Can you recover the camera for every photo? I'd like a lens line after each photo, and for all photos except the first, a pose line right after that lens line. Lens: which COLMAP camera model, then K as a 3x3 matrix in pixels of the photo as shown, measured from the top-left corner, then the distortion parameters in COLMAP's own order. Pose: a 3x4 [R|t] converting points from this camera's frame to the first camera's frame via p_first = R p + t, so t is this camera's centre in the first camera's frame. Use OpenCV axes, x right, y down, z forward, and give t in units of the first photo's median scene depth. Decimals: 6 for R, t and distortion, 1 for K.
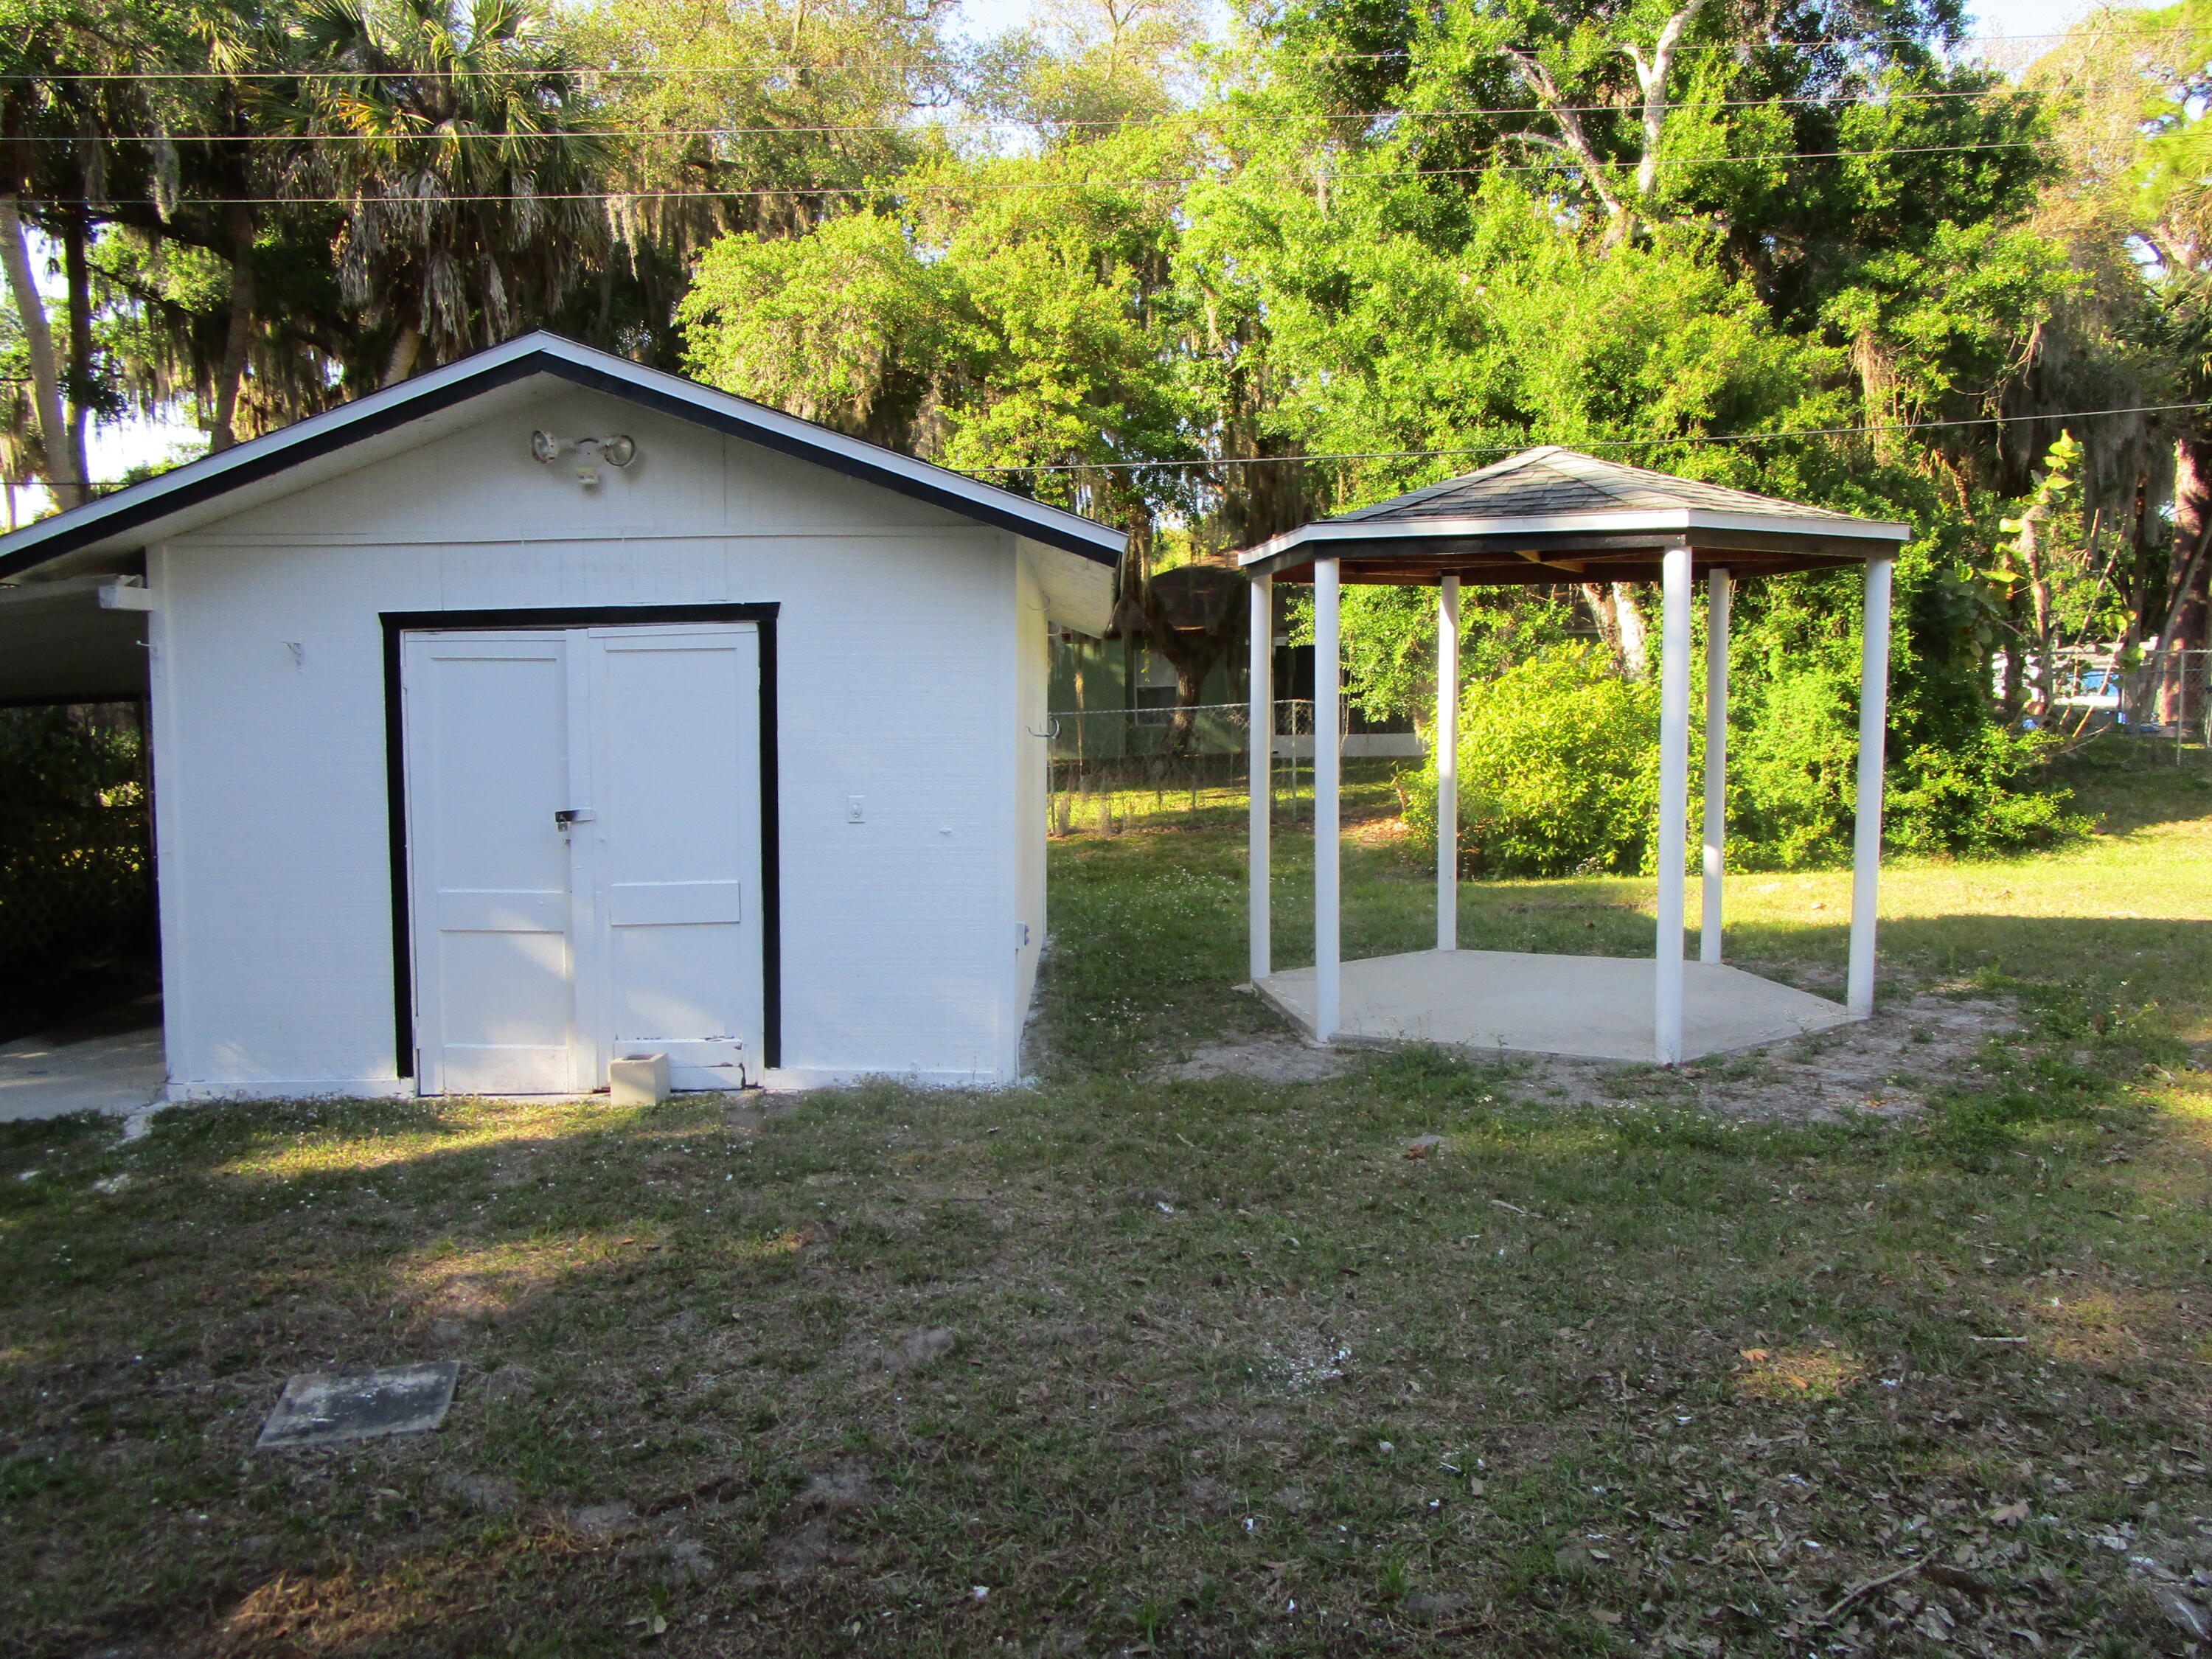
lens RADIAL K [[1594.3, 0, 1091.9], [0, 1594.3, 826.1], [0, 0, 1]] dist [-0.021715, 0.015867]
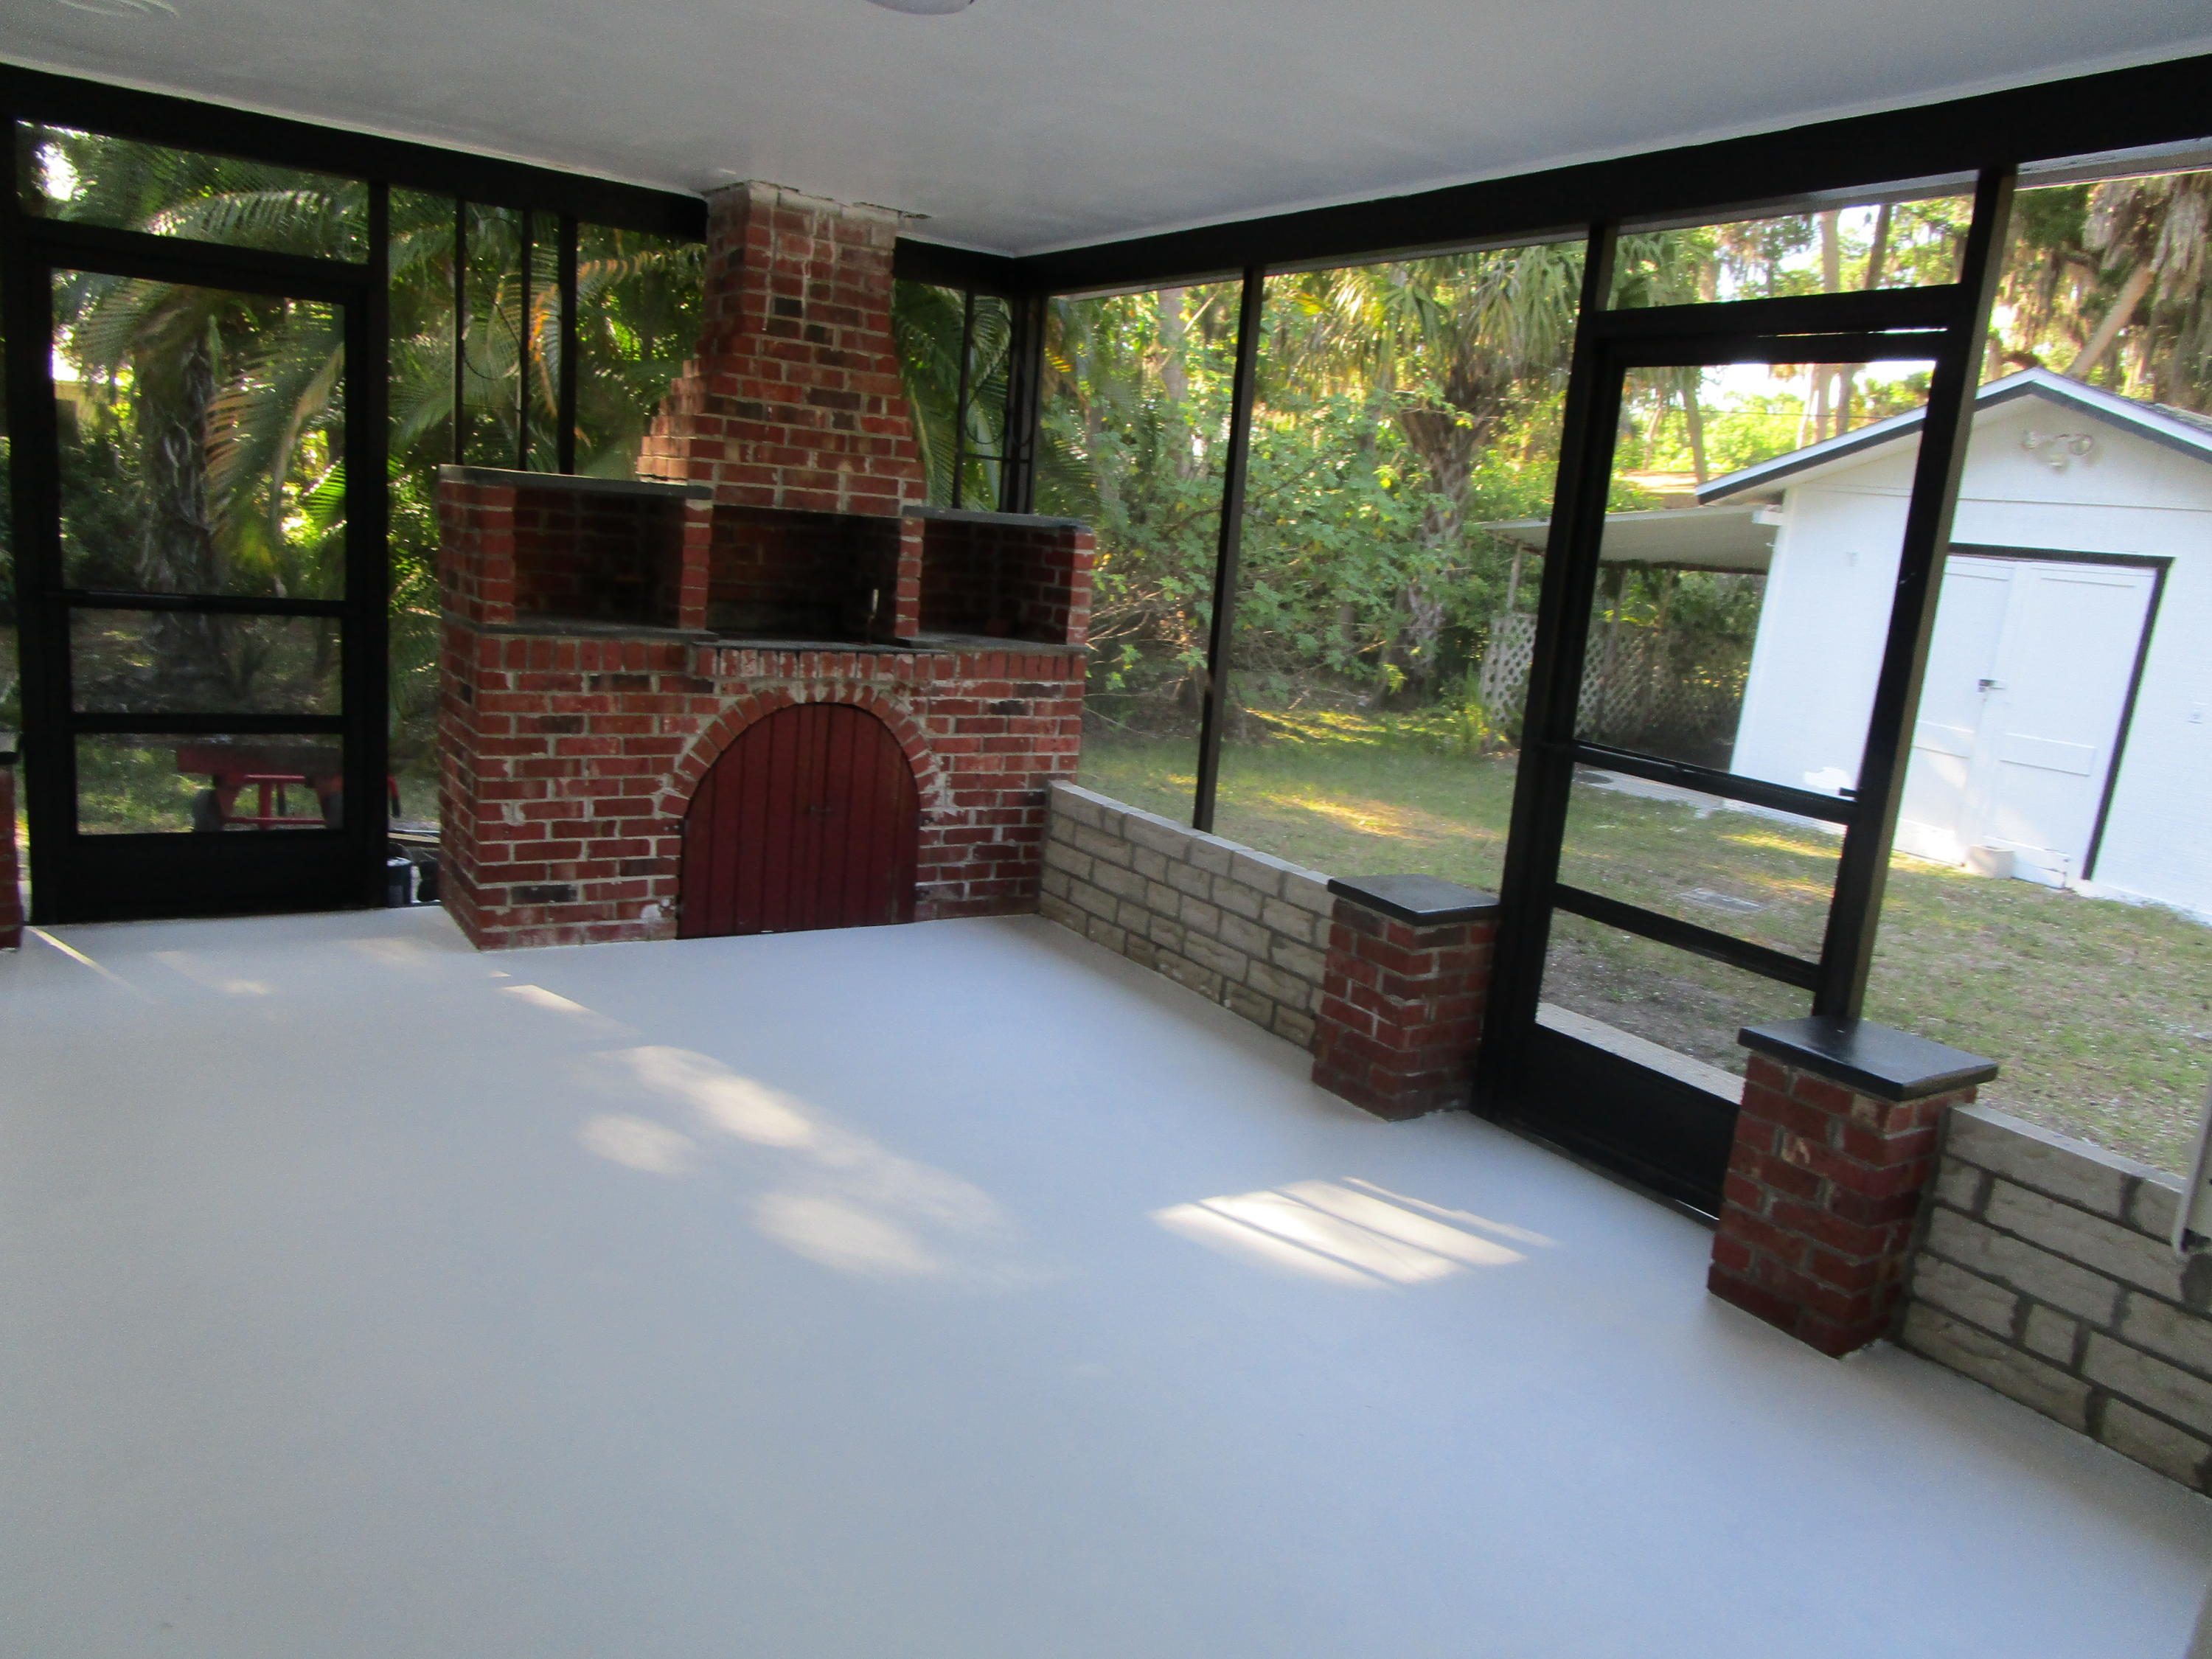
lens RADIAL K [[1594.3, 0, 1099.1], [0, 1594.3, 828.2], [0, 0, 1]] dist [-0.021715, 0.015867]
pose [[0.538700, 0.230923, -0.810232, 0.474728], [-0.175519, 0.971363, 0.160149, 0.034330], [0.824012, 0.055939, 0.563805, -0.551739]]
